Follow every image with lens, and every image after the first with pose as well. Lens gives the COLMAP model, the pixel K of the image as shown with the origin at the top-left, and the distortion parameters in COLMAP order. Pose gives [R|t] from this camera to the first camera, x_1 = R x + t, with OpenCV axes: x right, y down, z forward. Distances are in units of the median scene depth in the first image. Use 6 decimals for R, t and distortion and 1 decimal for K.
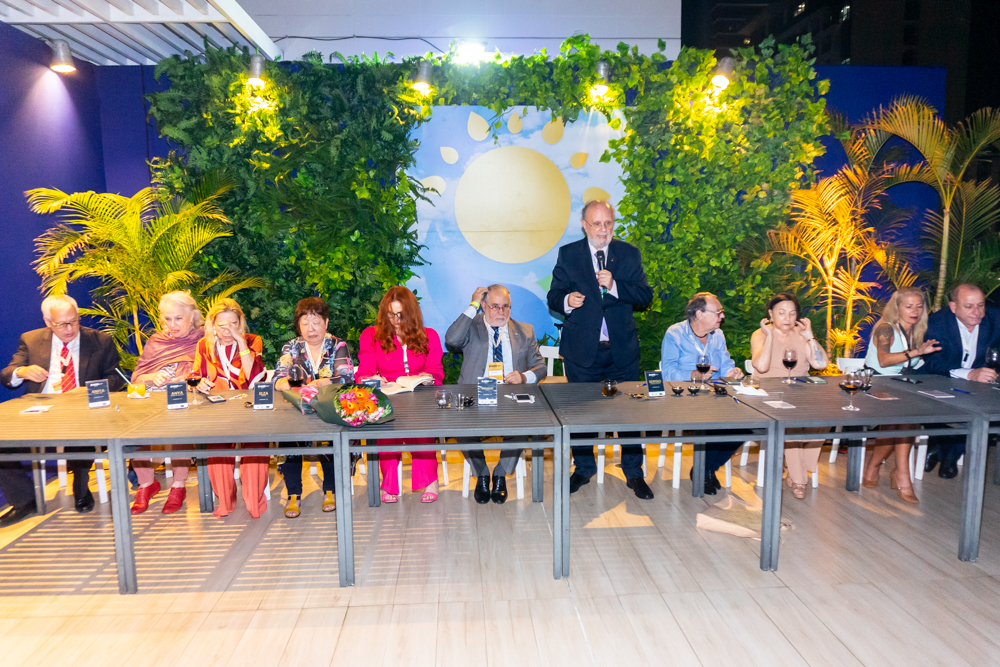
lens RADIAL K [[660.8, 0, 495.3], [0, 660.8, 322.9], [0, 0, 1]] dist [-0.021153, -0.001156]
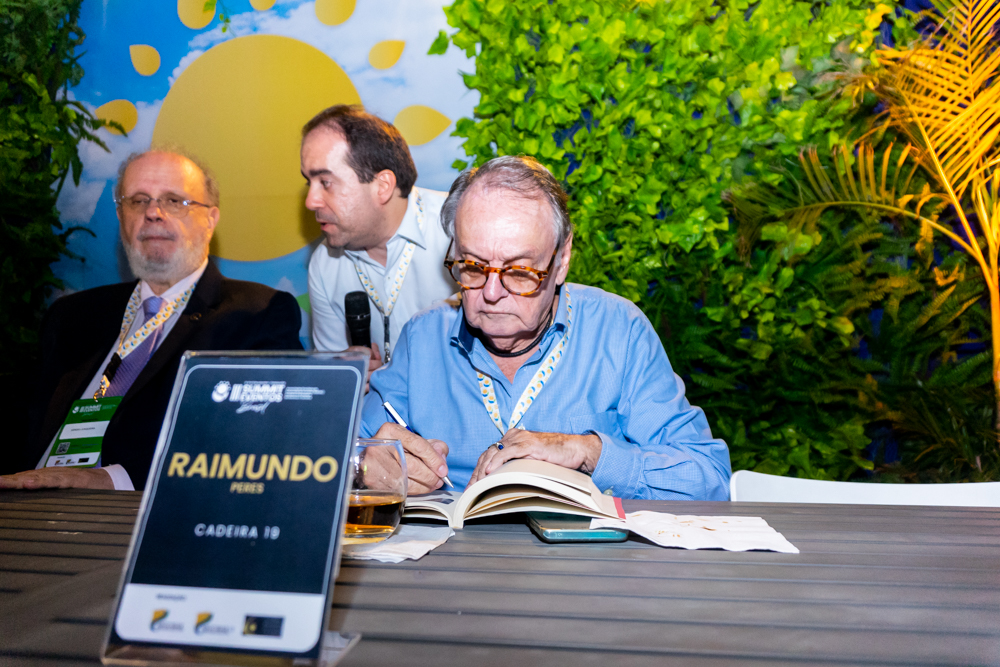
lens RADIAL K [[660.8, 0, 503.5], [0, 660.8, 340.1], [0, 0, 1]] dist [-0.021153, -0.001156]
pose [[0.981279, 0.001653, -0.192586, 0.314694], [-0.045223, 0.973983, -0.222065, 0.066713], [0.187208, 0.226617, 0.955823, 0.613481]]
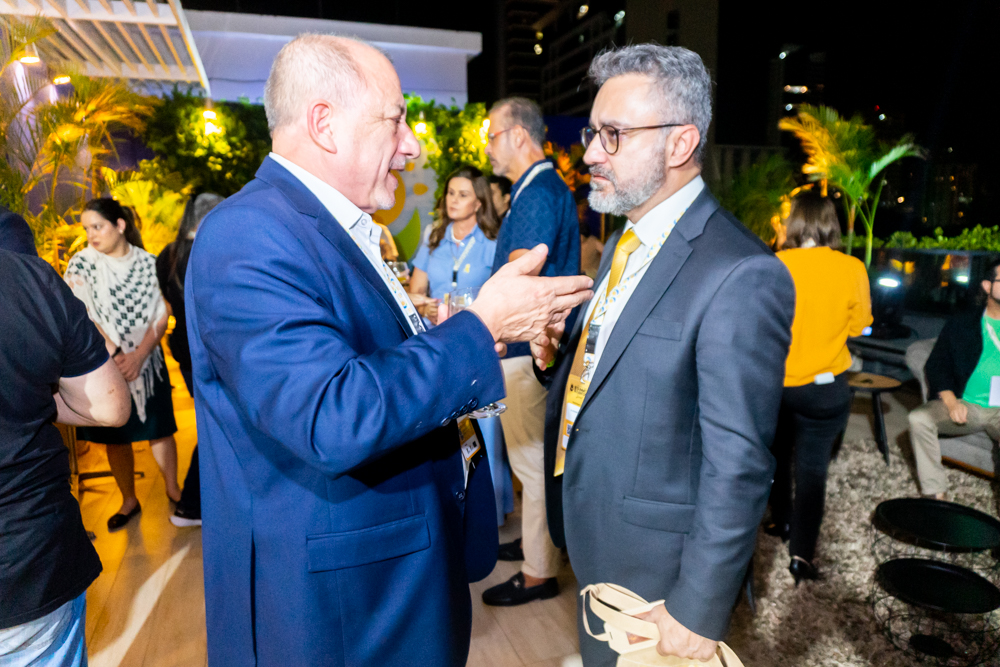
lens RADIAL K [[660.8, 0, 496.9], [0, 660.8, 339.8], [0, 0, 1]] dist [-0.021153, -0.001156]
pose [[0.958652, -0.049962, 0.280159, -0.159177], [0.036559, 0.997932, 0.052867, 0.116919], [-0.282221, -0.040439, 0.958497, -0.719179]]
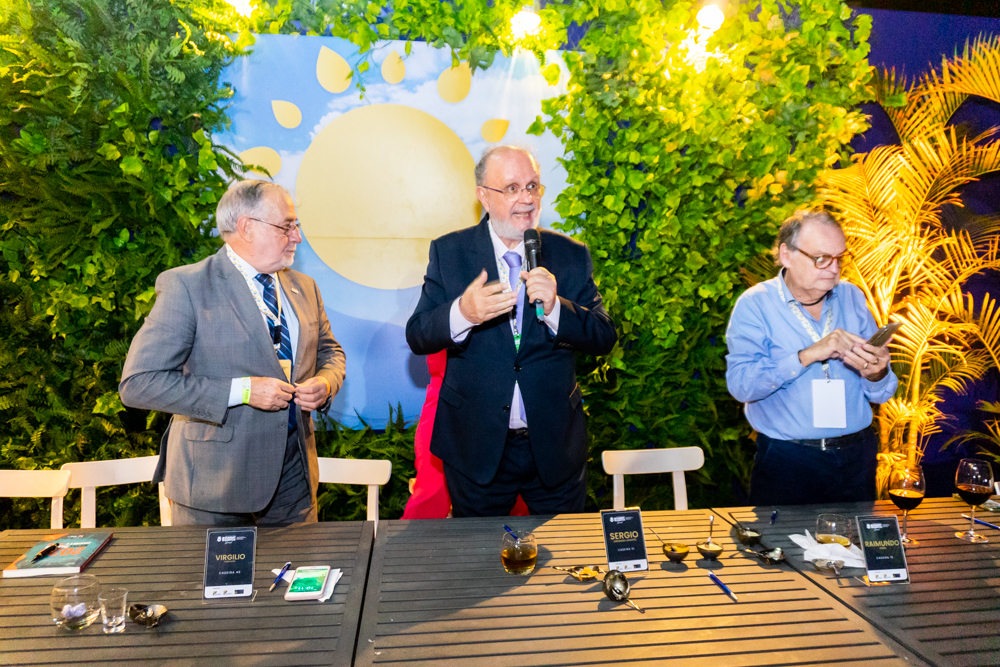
lens RADIAL K [[660.8, 0, 493.5], [0, 660.8, 332.0], [0, 0, 1]] dist [-0.021153, -0.001156]
pose [[0.997758, 0.011233, 0.065983, 0.087361], [-0.006450, 0.997365, -0.072254, -0.005664], [-0.066621, 0.071666, 0.995201, 0.387903]]
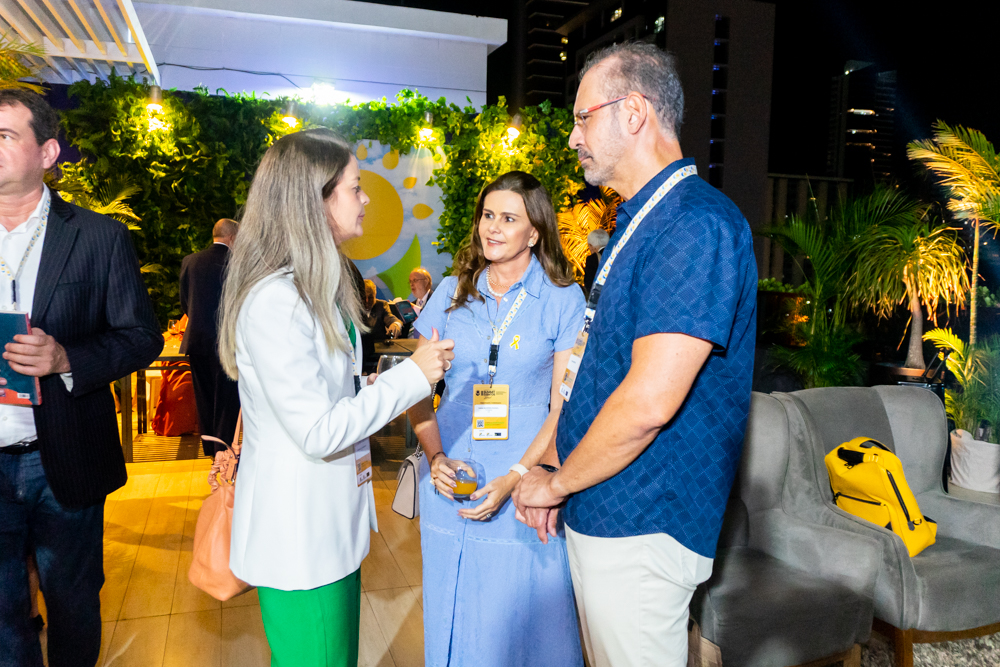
lens RADIAL K [[796.2, 0, 503.1], [0, 796.2, 332.4], [0, 0, 1]] dist [-0.029317, -0.002320]
pose [[0.959642, 0.005332, 0.281174, -0.142320], [0.002073, 0.999659, -0.026032, 0.094582], [-0.281217, 0.025565, 0.959304, -0.576601]]
